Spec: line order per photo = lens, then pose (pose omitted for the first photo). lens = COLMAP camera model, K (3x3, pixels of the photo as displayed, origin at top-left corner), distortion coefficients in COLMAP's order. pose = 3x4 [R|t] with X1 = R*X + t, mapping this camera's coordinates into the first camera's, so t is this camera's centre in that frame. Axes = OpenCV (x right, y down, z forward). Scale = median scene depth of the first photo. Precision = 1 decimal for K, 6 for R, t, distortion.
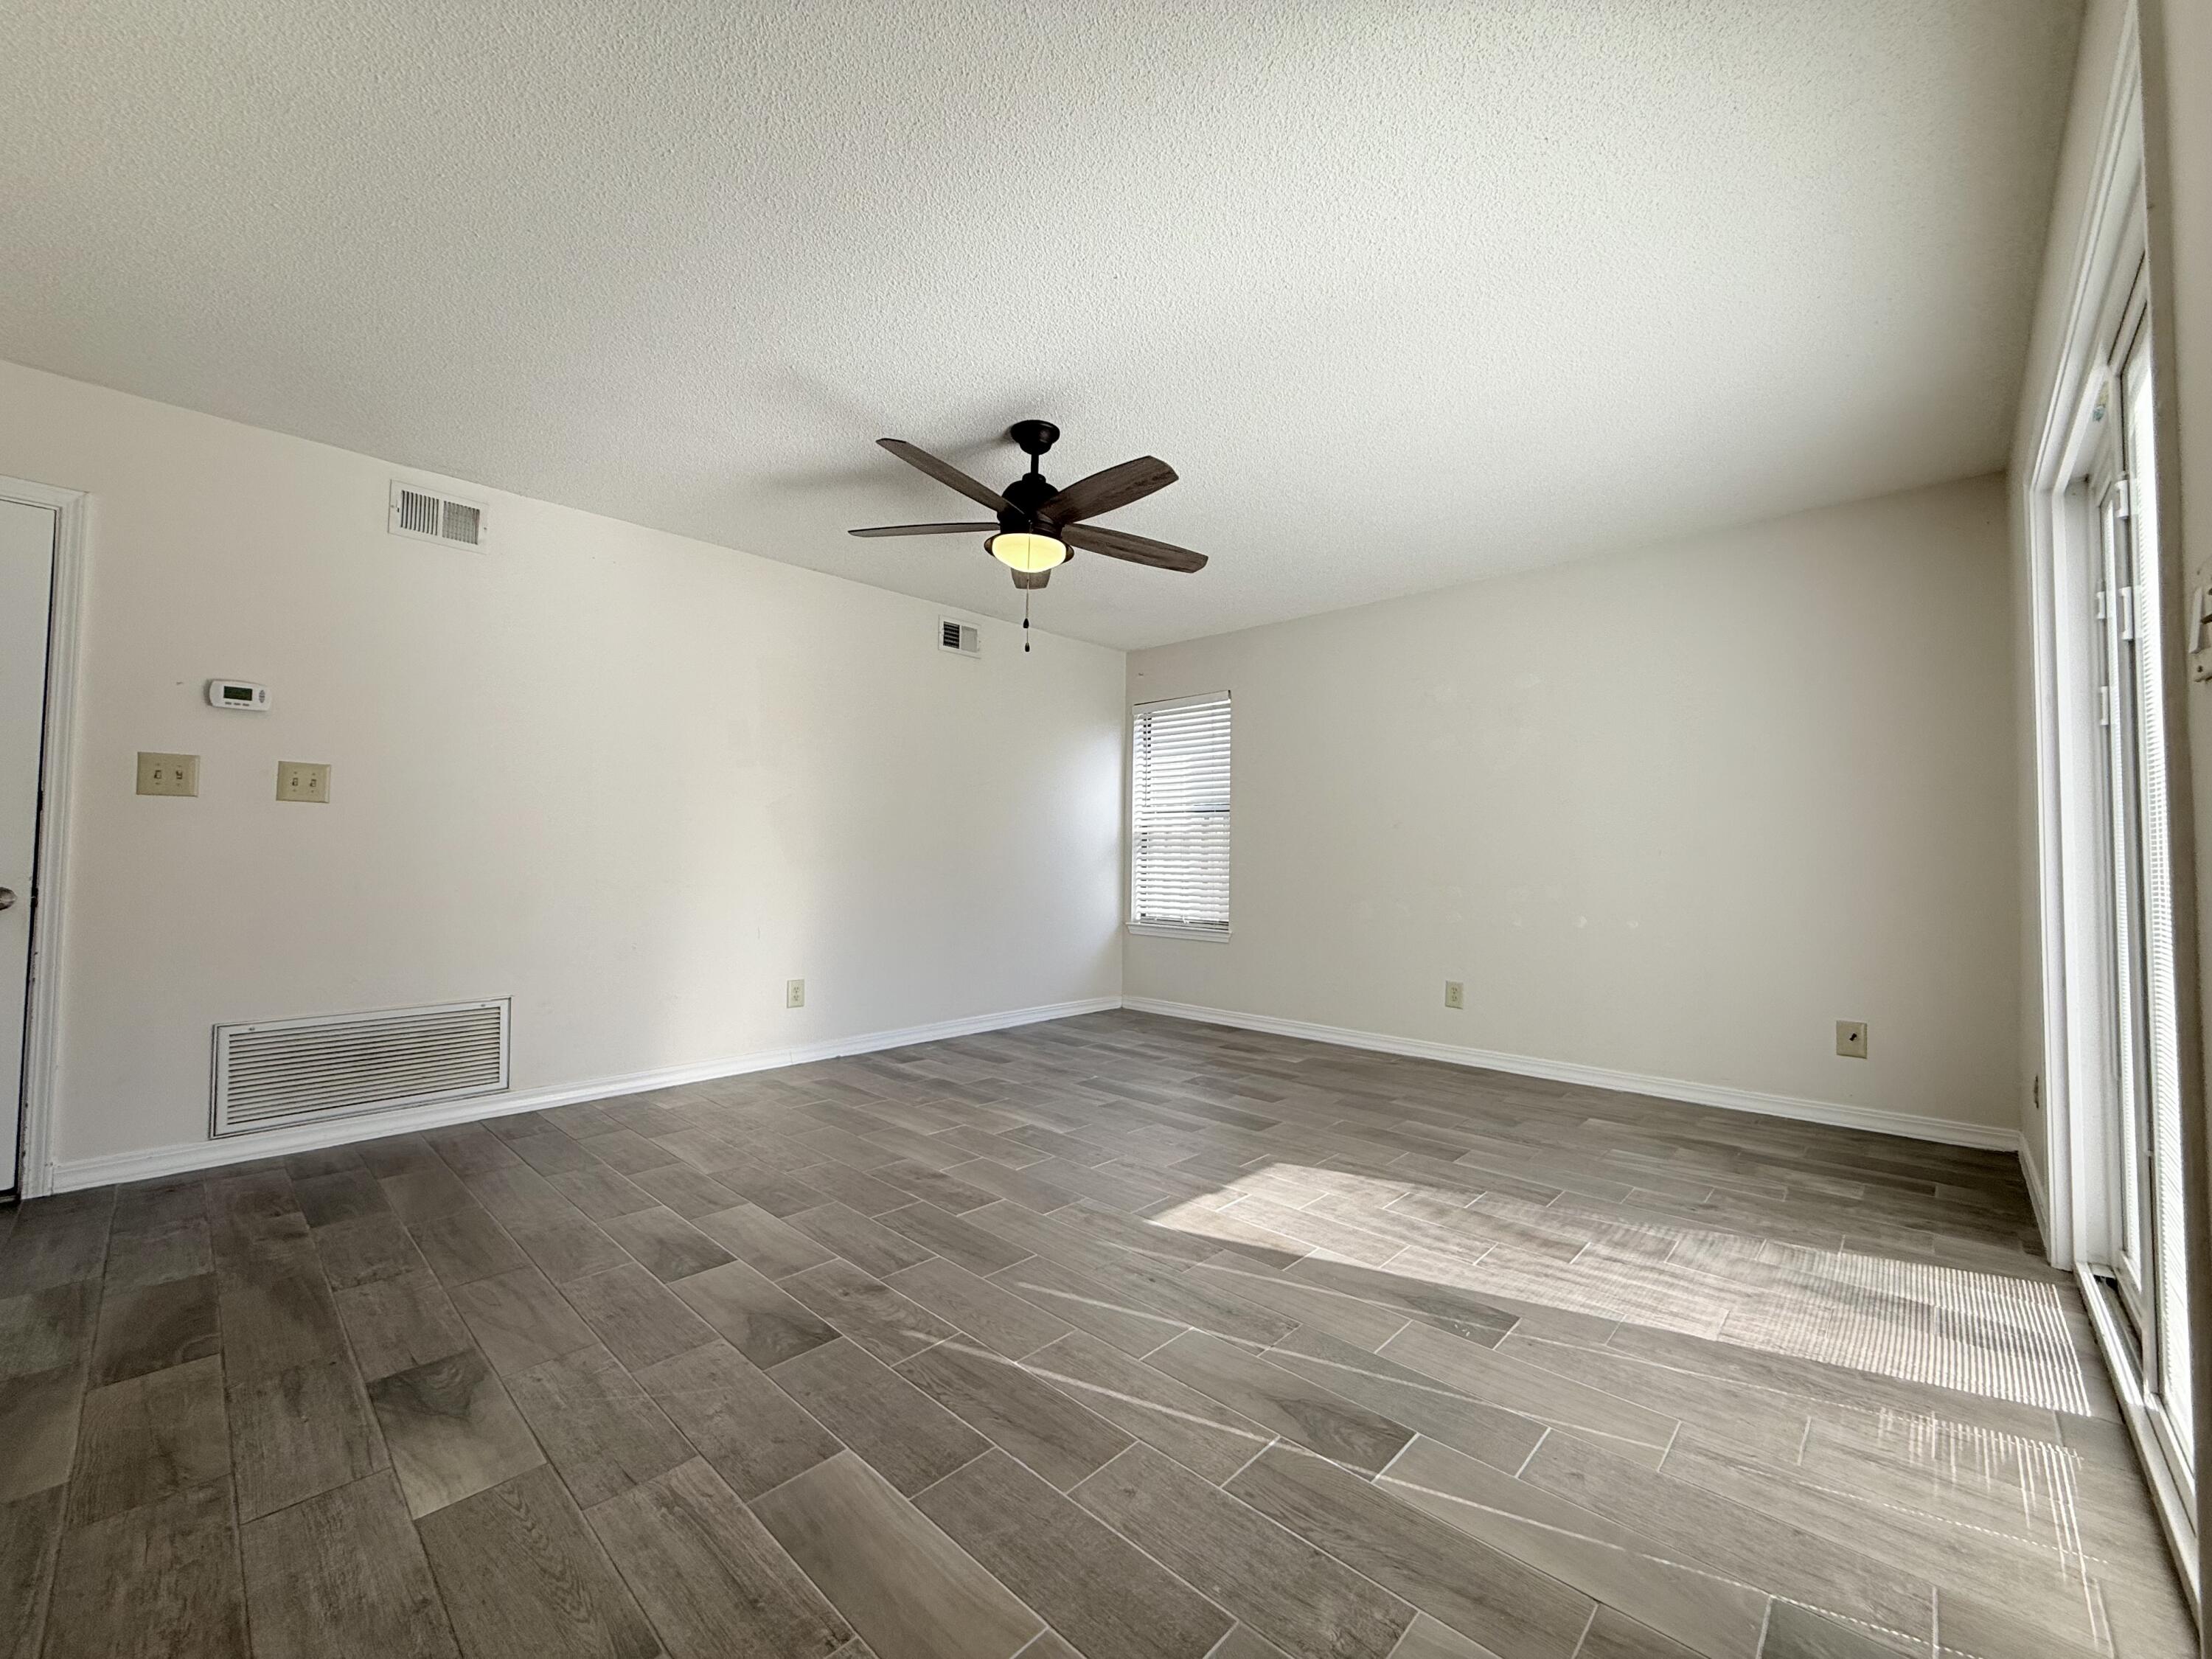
lens RADIAL K [[883.2, 0, 1088.6], [0, 883.2, 819.3], [0, 0, 1]] dist [0.003061, -0.000309]
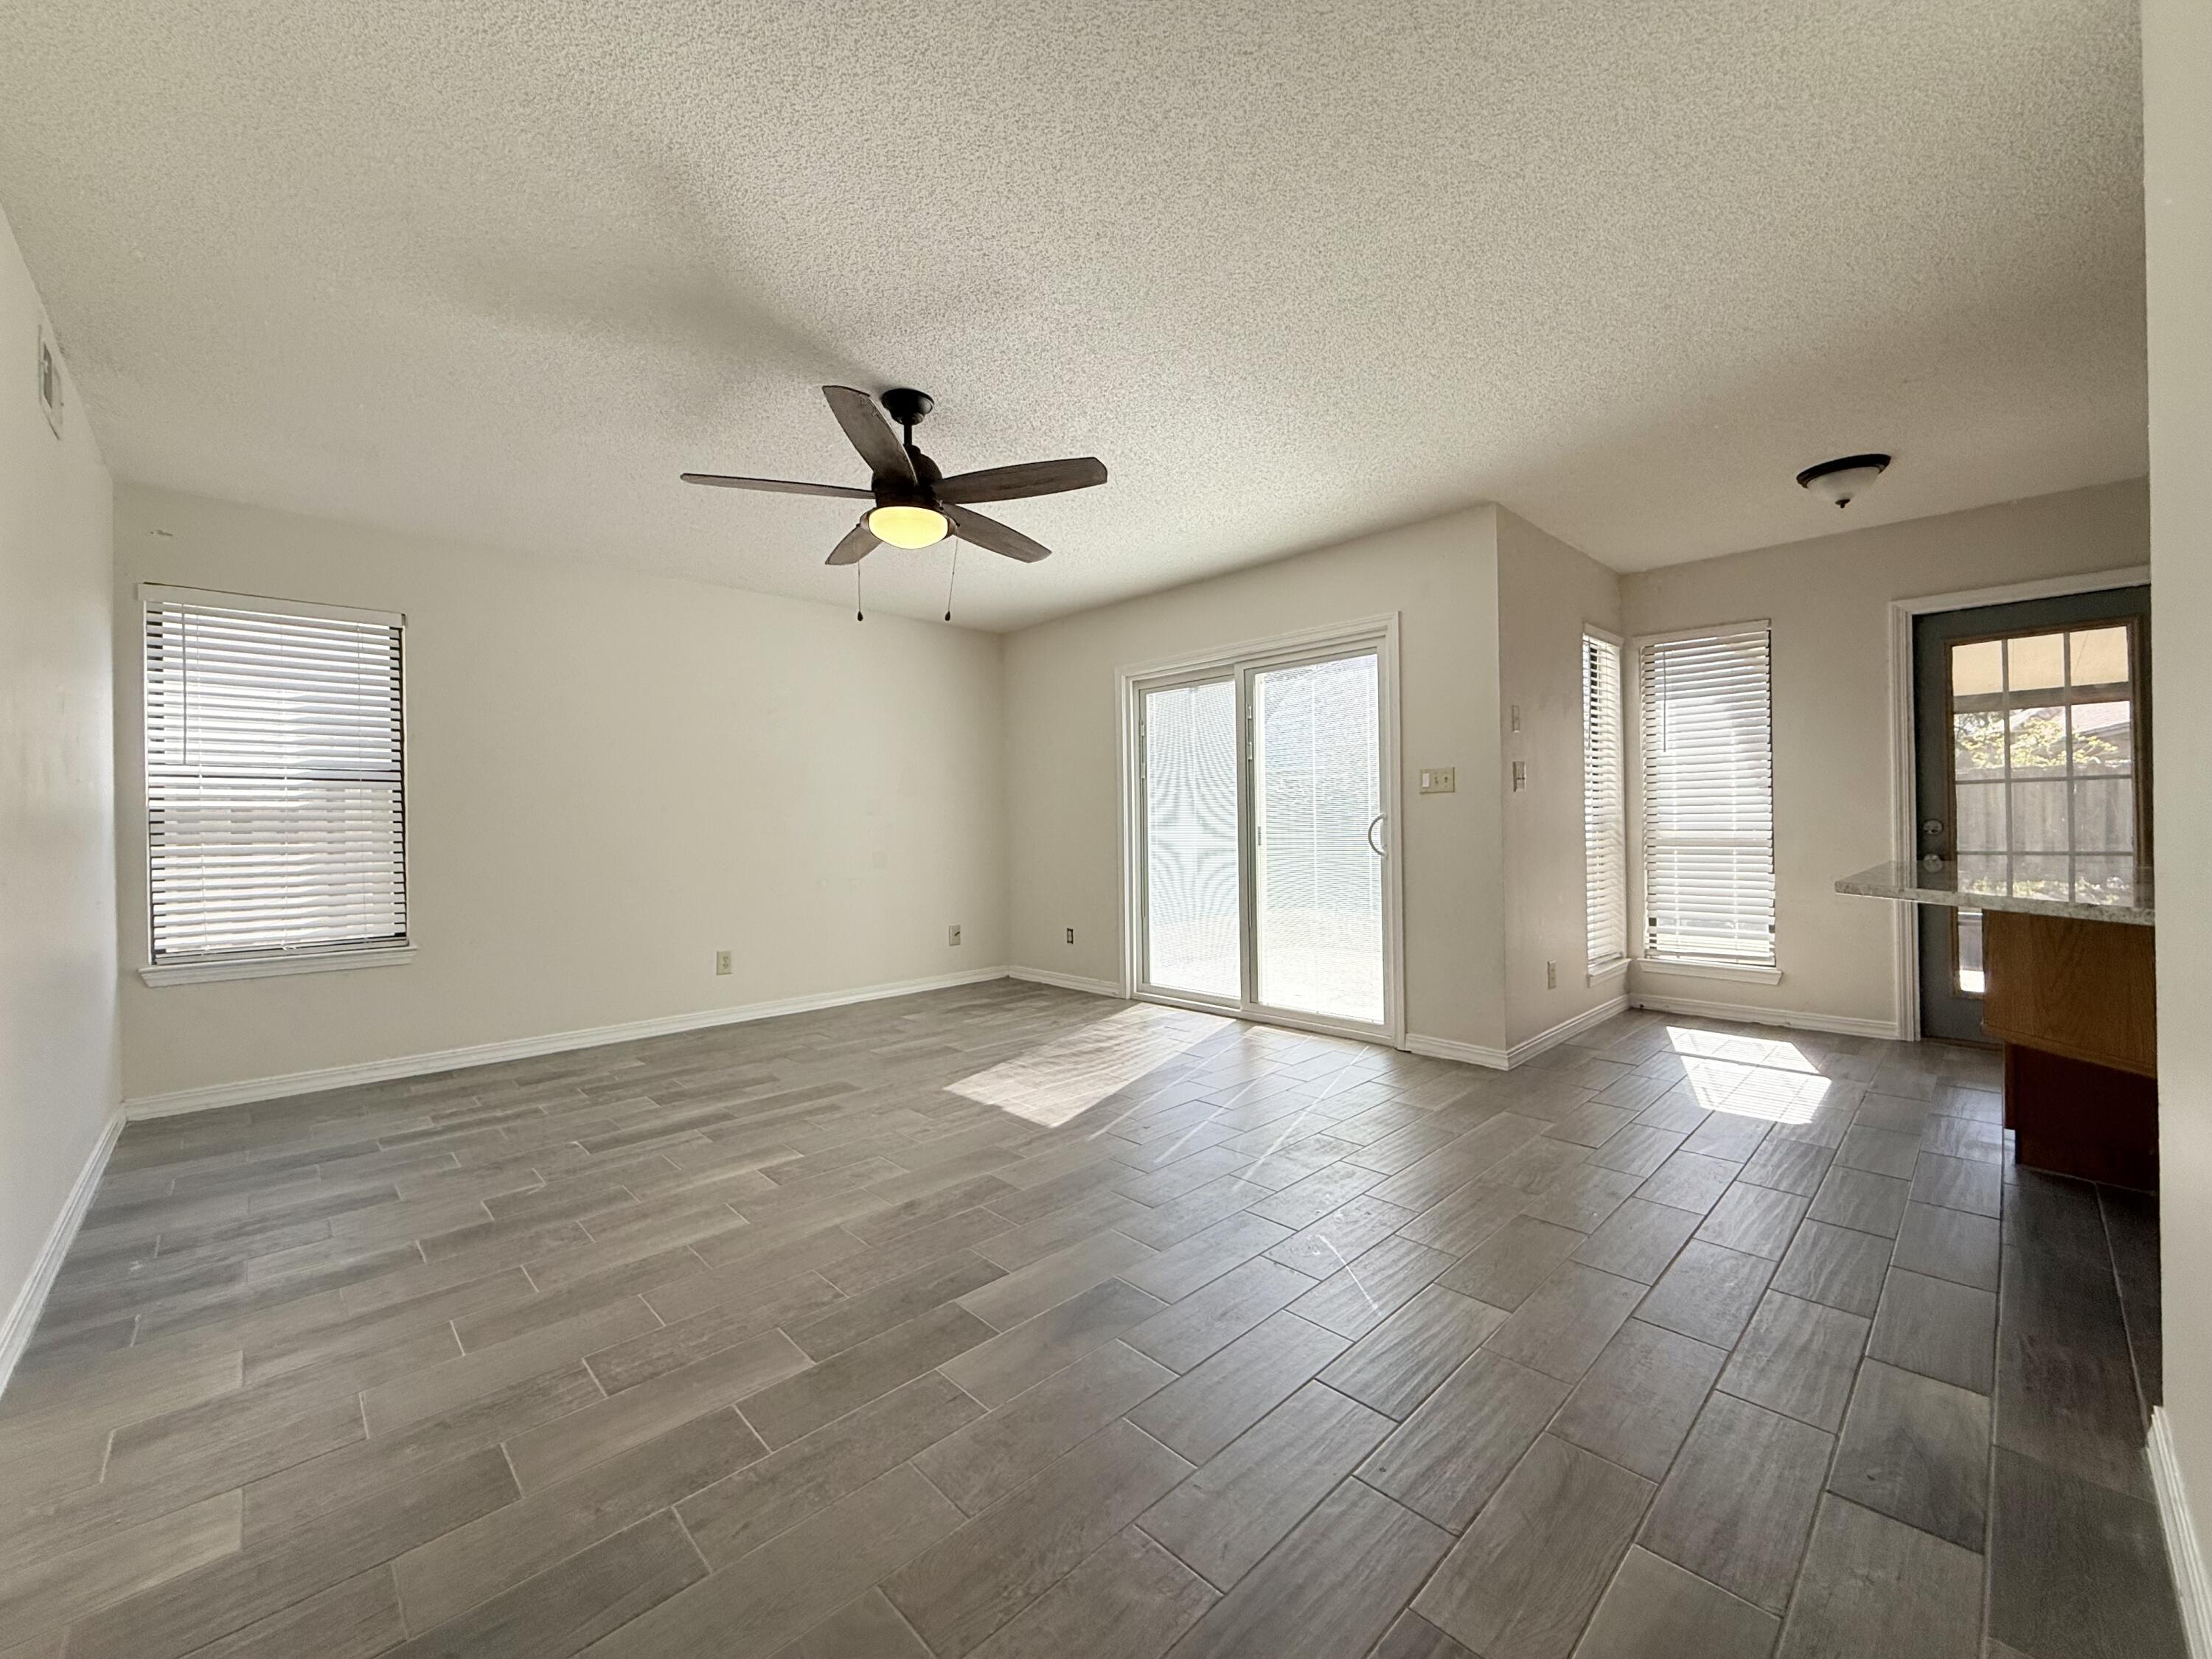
lens RADIAL K [[883.2, 0, 1099.1], [0, 883.2, 825.5], [0, 0, 1]] dist [0.003061, -0.000309]
pose [[0.032624, -0.012024, 0.999395, -1.045865], [-0.036096, 0.999261, 0.013200, -0.007571], [-0.998816, -0.036505, 0.032166, 0.769915]]
